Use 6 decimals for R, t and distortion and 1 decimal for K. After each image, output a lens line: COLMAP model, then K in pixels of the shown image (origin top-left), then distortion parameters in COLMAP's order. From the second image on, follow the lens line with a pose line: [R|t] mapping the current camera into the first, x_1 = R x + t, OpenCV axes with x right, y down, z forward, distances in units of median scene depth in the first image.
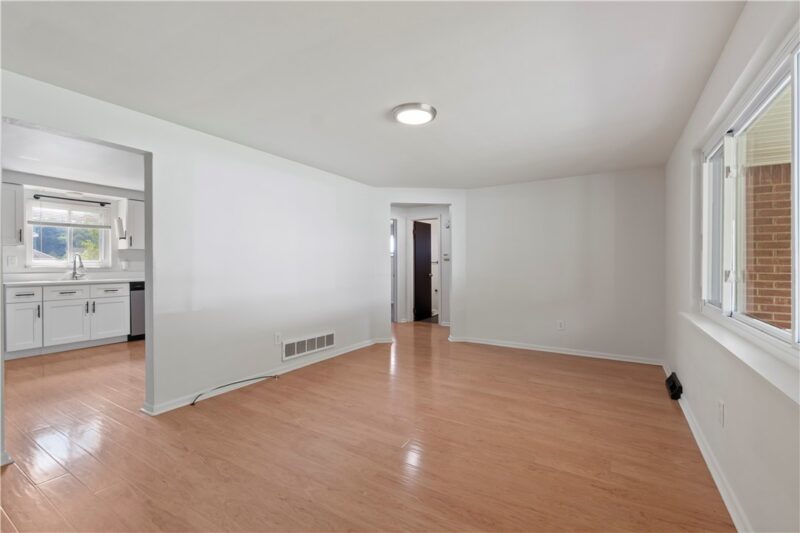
lens RADIAL K [[352.4, 0, 399.3], [0, 352.4, 264.5], [0, 0, 1]] dist [0.002991, 0.000757]
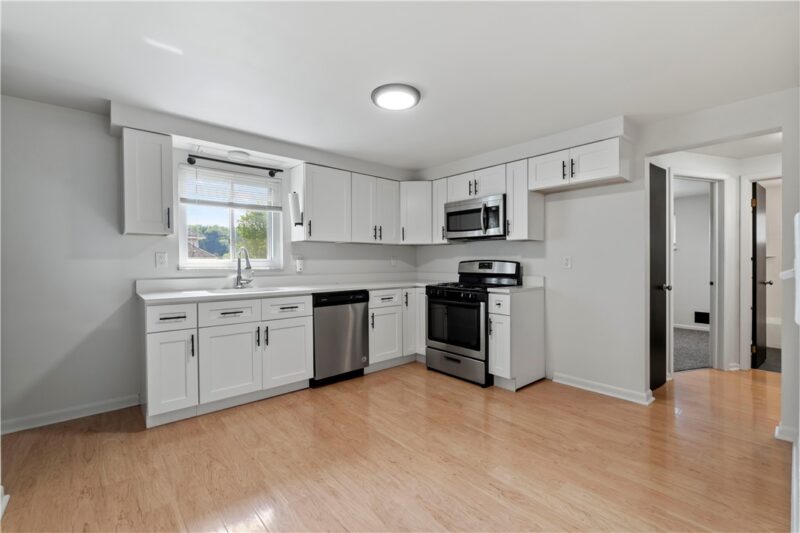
lens RADIAL K [[352.4, 0, 399.3], [0, 352.4, 264.5], [0, 0, 1]] dist [0.002991, 0.000757]
pose [[0.956404, -0.001664, -0.292044, -0.446390], [0.003585, 0.999975, 0.006041, -0.003494], [0.292026, -0.006825, 0.956386, 0.464618]]
